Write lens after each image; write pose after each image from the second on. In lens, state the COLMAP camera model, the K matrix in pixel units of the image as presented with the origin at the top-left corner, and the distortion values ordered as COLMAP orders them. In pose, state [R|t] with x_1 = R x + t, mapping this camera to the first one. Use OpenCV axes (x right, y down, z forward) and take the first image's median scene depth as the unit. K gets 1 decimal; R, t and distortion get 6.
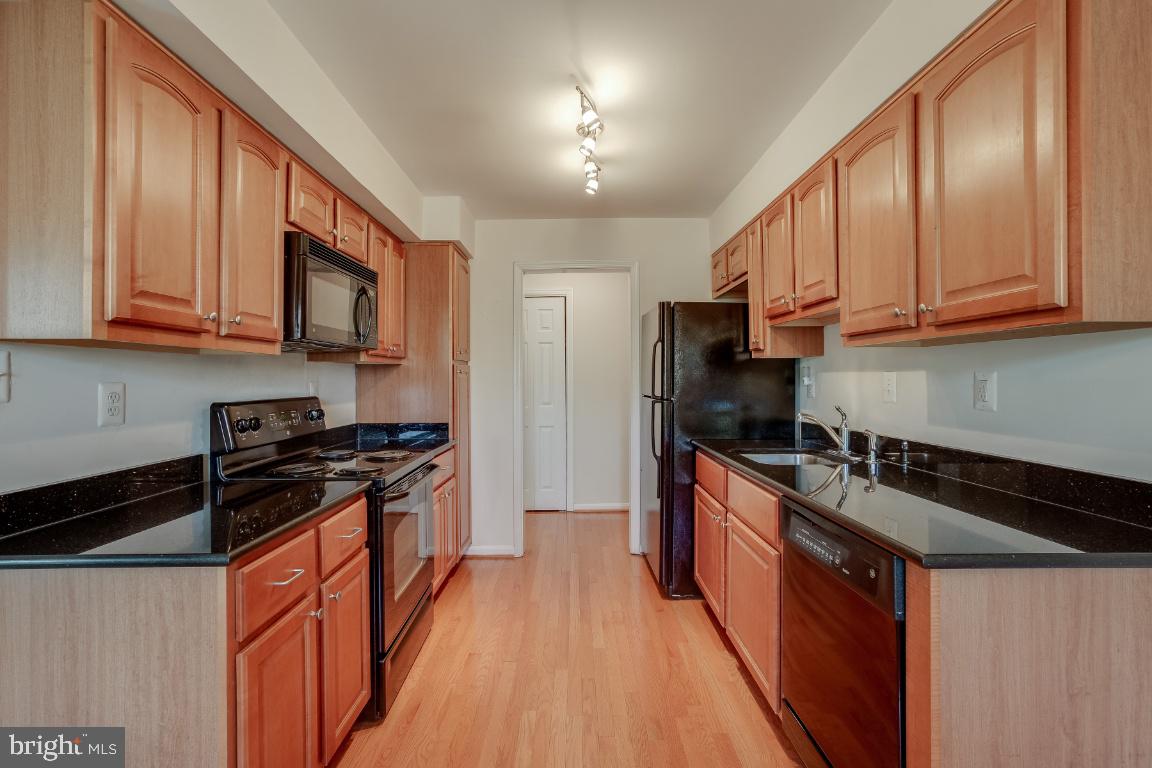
lens RADIAL K [[523.1, 0, 581.8], [0, 523.1, 374.8], [0, 0, 1]] dist [-0.019925, 0.008890]
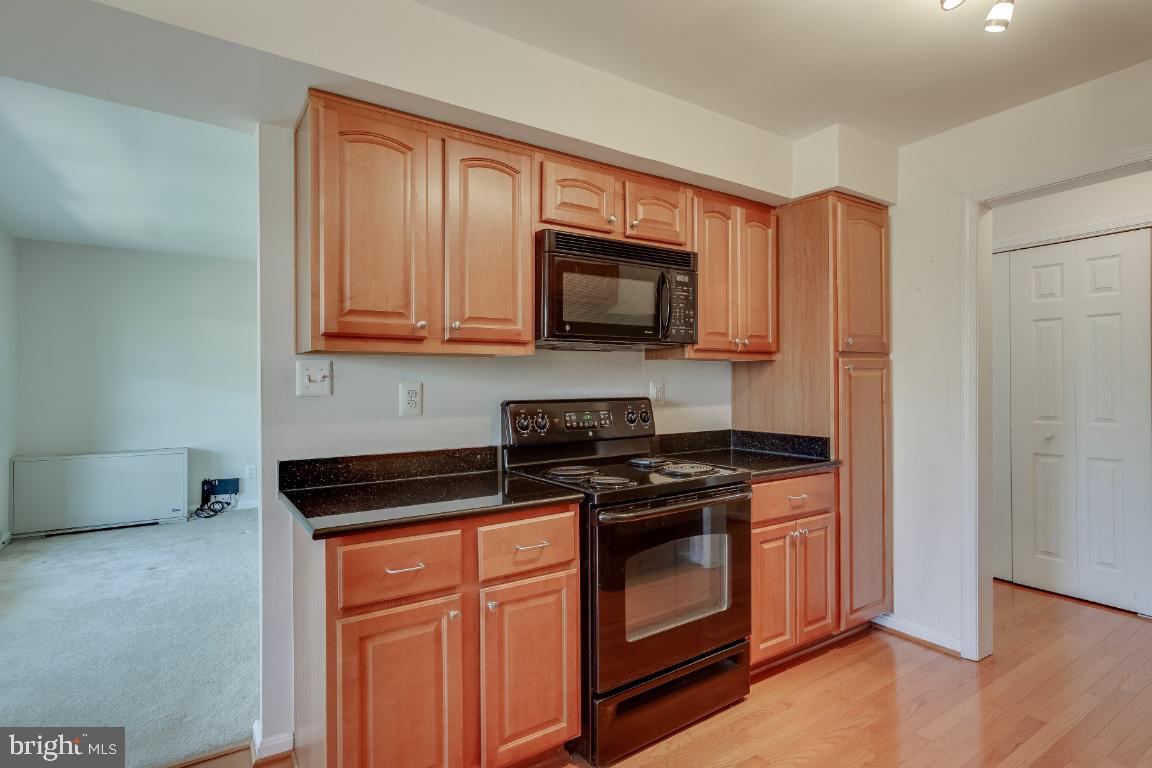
lens RADIAL K [[580.3, 0, 585.5], [0, 580.3, 380.7], [0, 0, 1]] dist [-0.005604, 0.003503]
pose [[0.544586, -0.001264, -0.838704, 0.417085], [0.011230, 0.999920, 0.005785, 0.005998], [0.838630, -0.012569, 0.544557, 0.457524]]
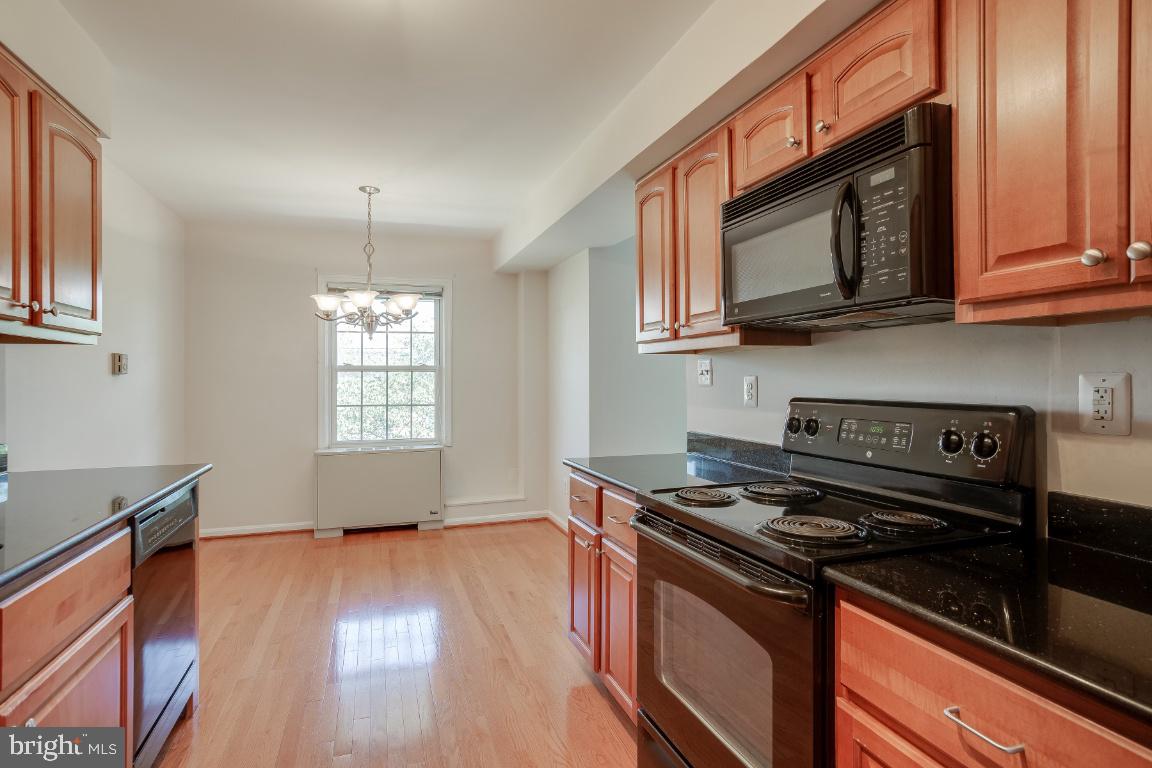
lens RADIAL K [[595.0, 0, 566.5], [0, 595.0, 374.6], [0, 0, 1]] dist [-0.025850, 0.009017]
pose [[-0.954003, 0.006003, -0.299736, 0.017132], [0.009823, 0.999889, -0.011238, 0.020773], [0.299635, -0.013666, -0.953956, 1.844370]]
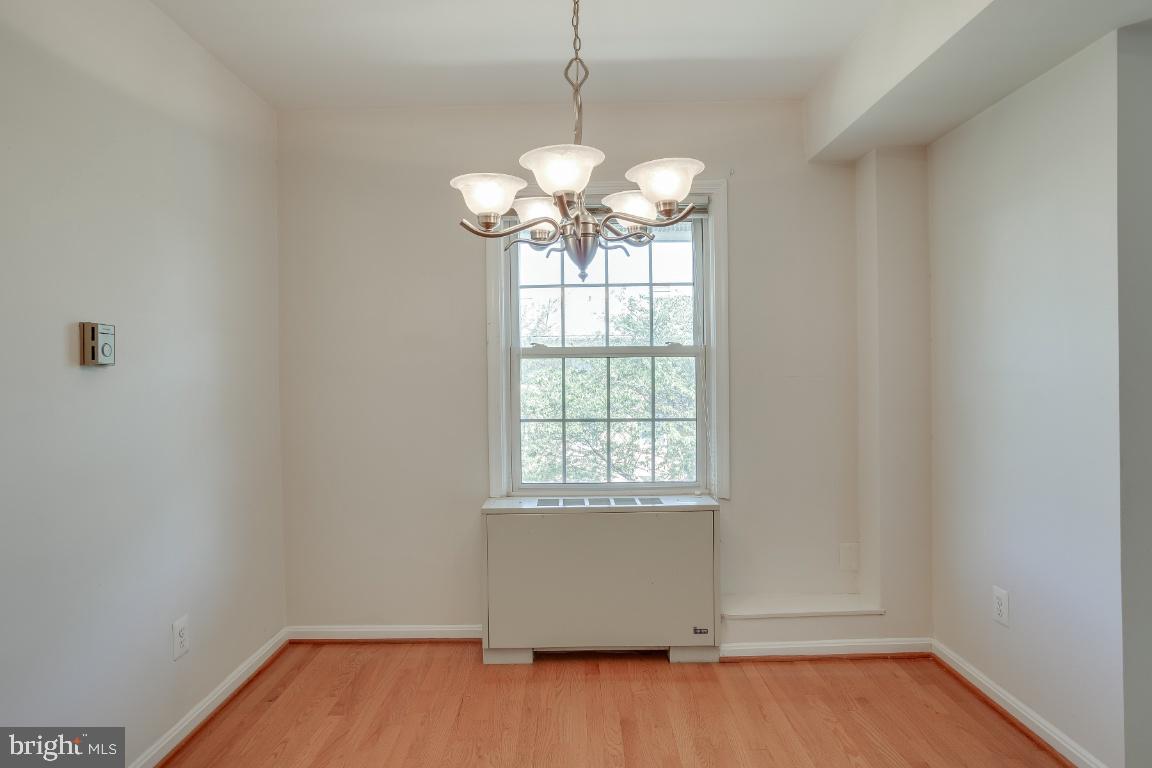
lens RADIAL K [[698.6, 0, 571.0], [0, 698.6, 374.2], [0, 0, 1]] dist [-0.049846, 0.001774]
pose [[-0.999662, 0.016786, 0.019876, 0.042913], [0.016706, 0.999852, -0.004199, 0.016267], [-0.019943, -0.003866, -0.999794, 0.821669]]
